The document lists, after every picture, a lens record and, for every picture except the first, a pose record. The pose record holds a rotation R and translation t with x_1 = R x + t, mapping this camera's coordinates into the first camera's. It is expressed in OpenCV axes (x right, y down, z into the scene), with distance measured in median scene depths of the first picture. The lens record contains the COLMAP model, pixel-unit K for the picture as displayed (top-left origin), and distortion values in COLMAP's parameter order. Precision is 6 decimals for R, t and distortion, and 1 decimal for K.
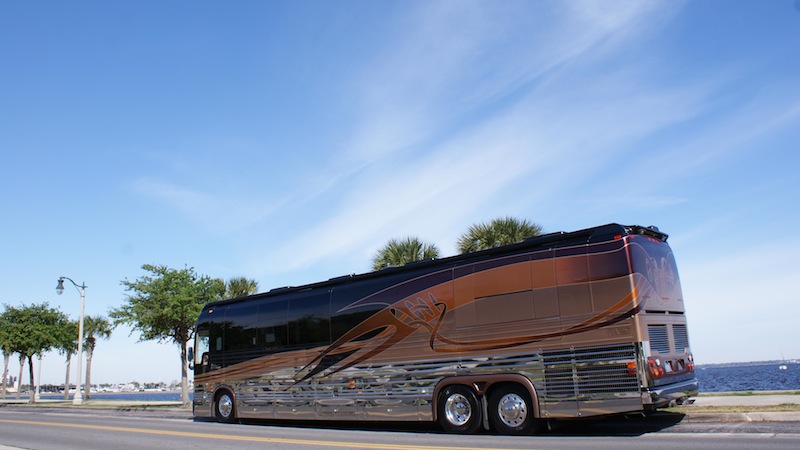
lens RADIAL K [[648.5, 0, 397.1], [0, 648.5, 213.0], [0, 0, 1]] dist [-0.156171, 0.132228]
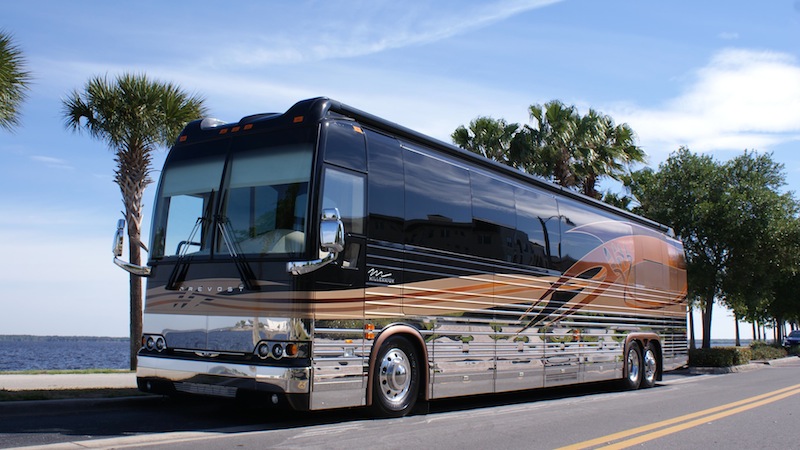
lens RADIAL K [[823.1, 0, 396.8], [0, 823.1, 218.1], [0, 0, 1]] dist [-0.115656, 0.043789]
pose [[-0.114361, 0.189227, 0.975251, -1.091792], [-0.250214, 0.944558, -0.212612, 0.433673], [-0.961413, -0.268336, -0.060673, 1.430968]]
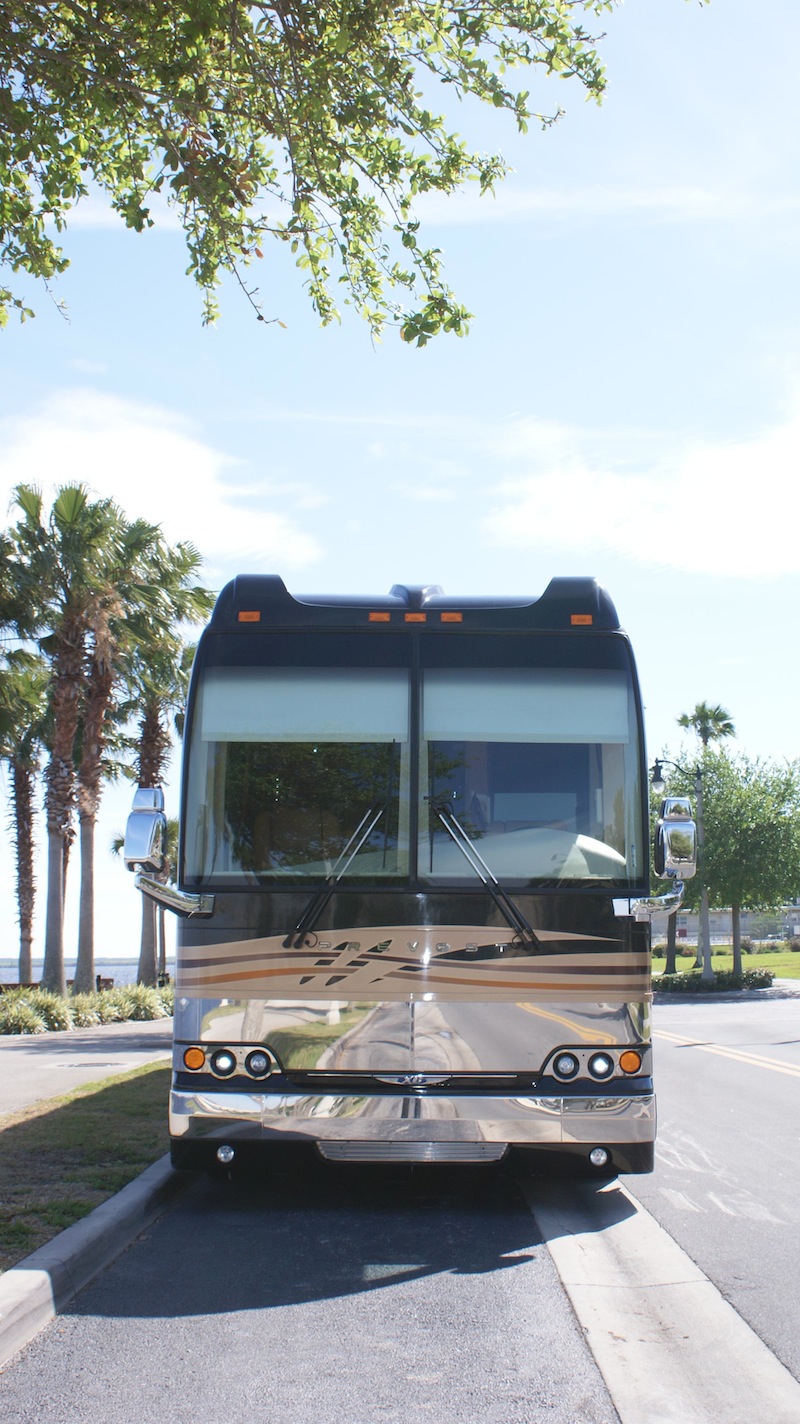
lens RADIAL K [[1753.4, 0, 400.0], [0, 1753.4, 712.0], [0, 0, 1]] dist [-0.111631, -0.001480]
pose [[-0.651969, 0.155508, 0.742128, -0.942891], [-0.146327, 0.934541, -0.324378, 0.525455], [-0.743993, -0.320078, -0.586537, 1.970413]]
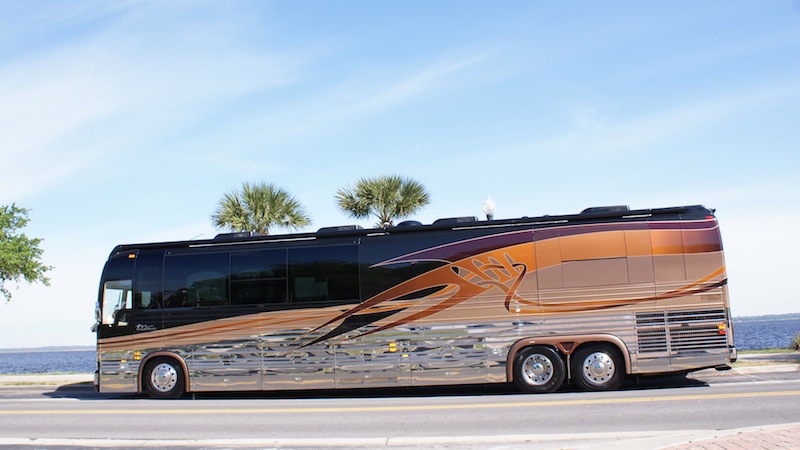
lens RADIAL K [[749.9, 0, 398.0], [0, 749.9, 212.7], [0, 0, 1]] dist [-0.119929, 0.020879]
pose [[0.847239, 0.093850, 0.522856, -0.704493], [-0.127656, 0.991397, 0.028903, 0.052360], [-0.515646, -0.091234, 0.851931, 0.125566]]
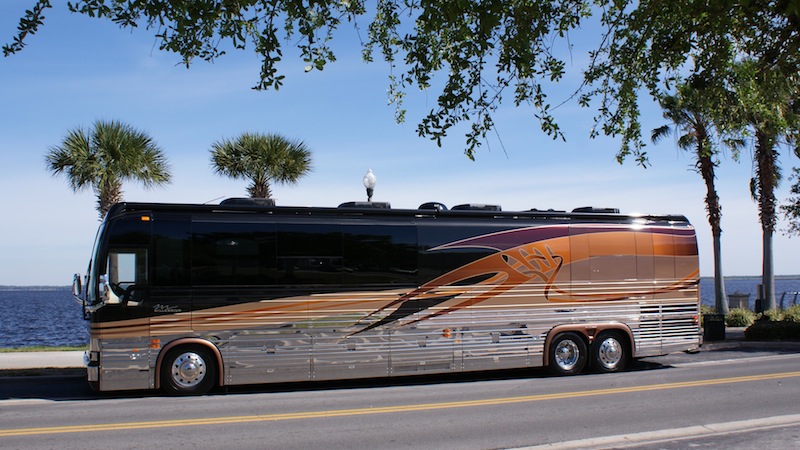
lens RADIAL K [[805.6, 0, 400.0], [0, 805.6, 213.6], [0, 0, 1]] dist [-0.140287, 0.126700]
pose [[0.440276, 0.113562, 0.890652, -1.237638], [-0.231717, 0.972737, -0.009483, 0.145103], [-0.867447, -0.202204, 0.454587, 0.644936]]
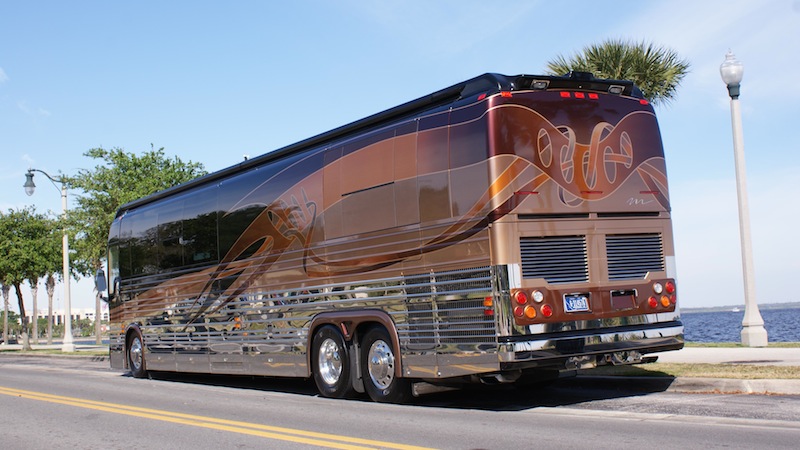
lens RADIAL K [[1100.1, 0, 400.0], [0, 1100.1, 225.0], [0, 0, 1]] dist [-0.077519, -0.074903]
pose [[0.958001, -0.025468, -0.285630, 0.477543], [0.076849, 0.982417, 0.170153, -0.022378], [0.276274, -0.184957, 0.943114, -0.038149]]
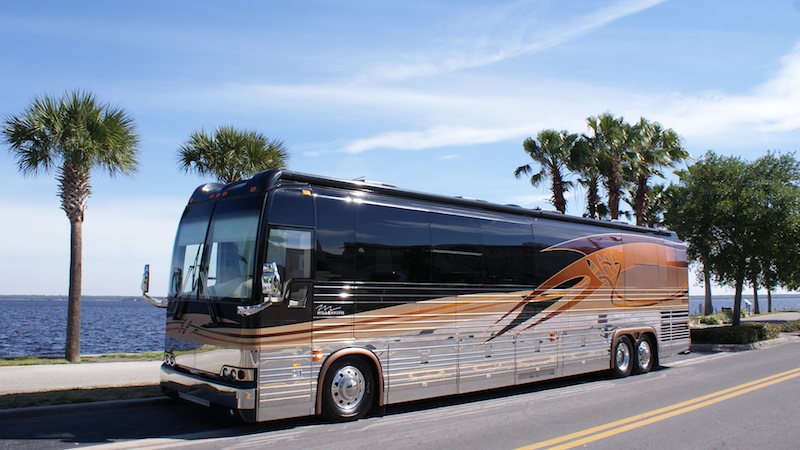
lens RADIAL K [[661.7, 0, 396.1], [0, 661.7, 213.5], [0, 0, 1]] dist [-0.148232, 0.110035]
pose [[0.086724, 0.171380, 0.981381, -1.092006], [-0.253437, 0.956478, -0.144635, 0.319995], [-0.963457, -0.236175, 0.126383, 1.256449]]
